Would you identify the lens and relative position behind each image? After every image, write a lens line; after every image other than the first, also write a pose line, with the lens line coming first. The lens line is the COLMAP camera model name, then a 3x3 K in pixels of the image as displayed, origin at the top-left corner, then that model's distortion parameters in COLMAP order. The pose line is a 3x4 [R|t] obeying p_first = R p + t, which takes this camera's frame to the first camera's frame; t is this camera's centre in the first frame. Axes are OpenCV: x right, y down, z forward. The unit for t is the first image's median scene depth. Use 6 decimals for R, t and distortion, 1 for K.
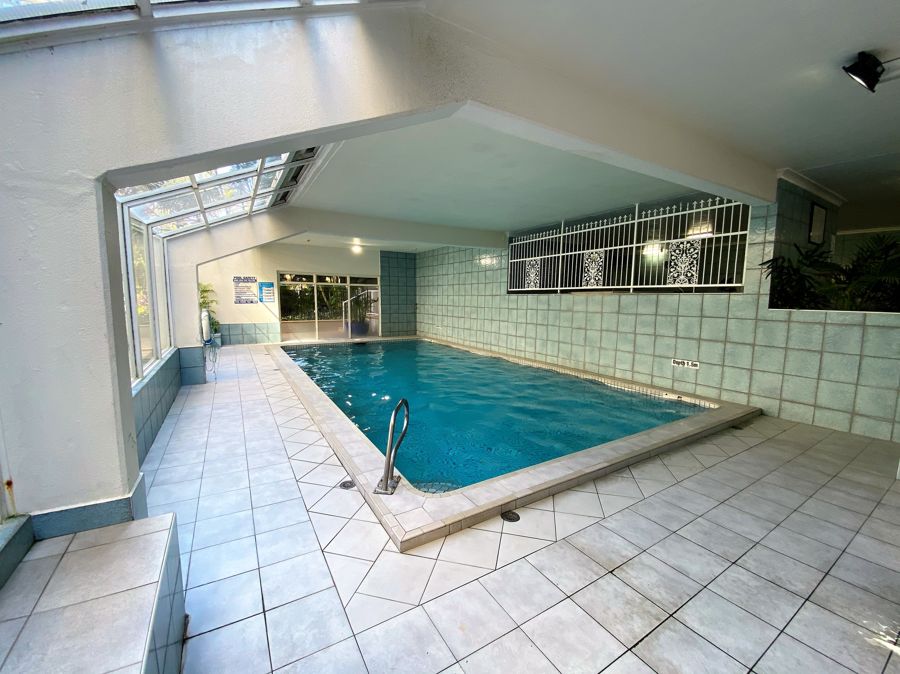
lens RADIAL K [[366.0, 0, 441.3], [0, 366.0, 337.9], [0, 0, 1]] dist [0.029926, -0.000632]
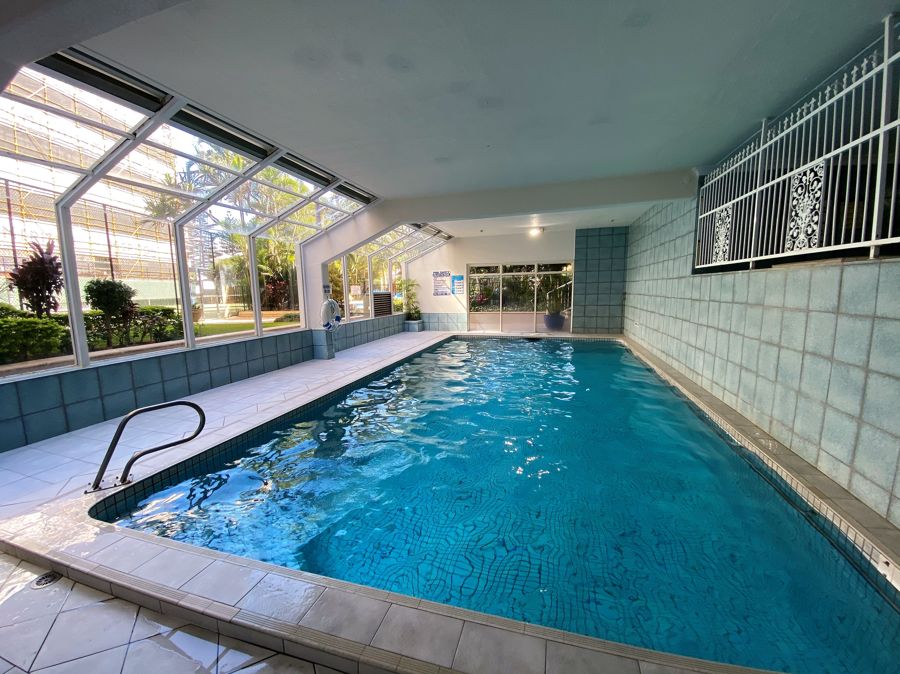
lens RADIAL K [[366.0, 0, 447.5], [0, 366.0, 336.2], [0, 0, 1]] dist [0.029926, -0.000632]
pose [[0.671740, 0.073979, -0.737084, 0.368133], [-0.057420, 0.997207, 0.047757, -0.027638], [0.738558, 0.010244, 0.674112, 0.308101]]
